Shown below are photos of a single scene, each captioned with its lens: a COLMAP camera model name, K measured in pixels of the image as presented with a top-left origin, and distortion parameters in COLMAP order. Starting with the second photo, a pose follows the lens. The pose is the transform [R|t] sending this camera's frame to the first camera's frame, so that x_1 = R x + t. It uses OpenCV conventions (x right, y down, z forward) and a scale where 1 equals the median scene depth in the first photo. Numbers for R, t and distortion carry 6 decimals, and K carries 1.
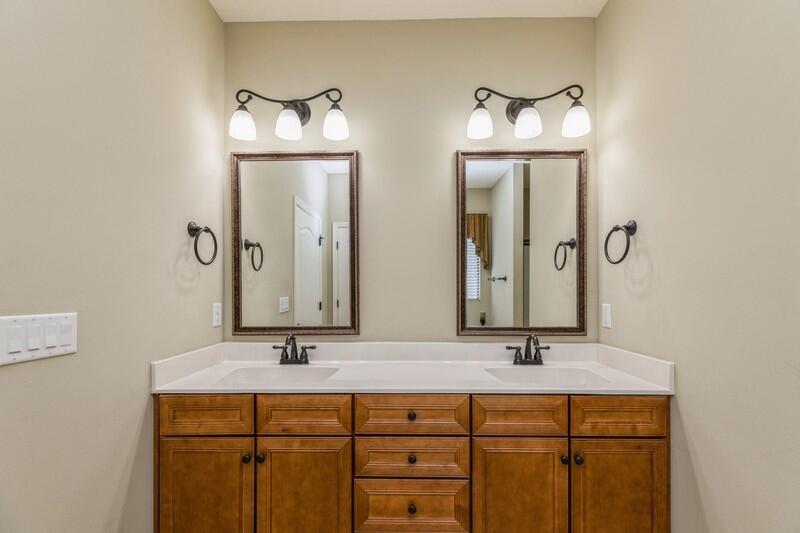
lens RADIAL K [[363.5, 0, 414.1], [0, 363.5, 285.1], [0, 0, 1]] dist [-0.002930, -0.001600]
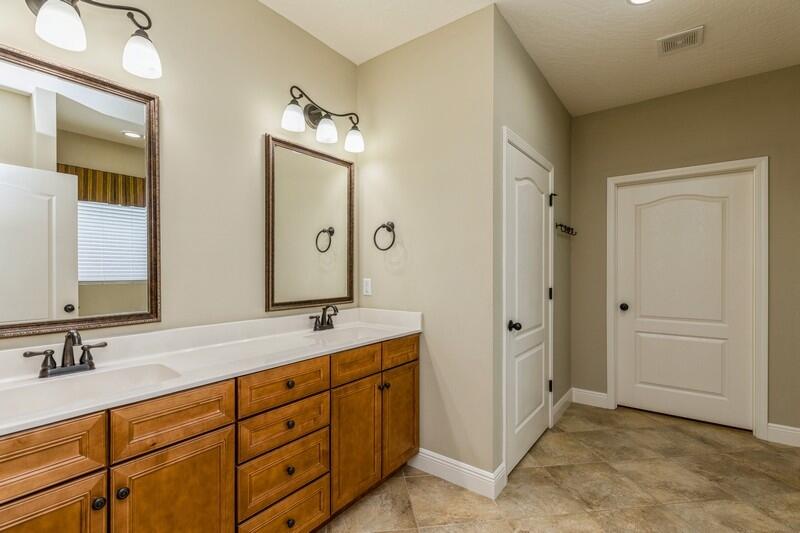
lens RADIAL K [[363.5, 0, 400.4], [0, 363.5, 266.2], [0, 0, 1]] dist [-0.002930, -0.001600]
pose [[0.585853, 0.009923, 0.810357, -0.682100], [-0.010352, 0.999935, -0.004761, 0.012489], [-0.810351, -0.005600, 0.585917, 0.109953]]
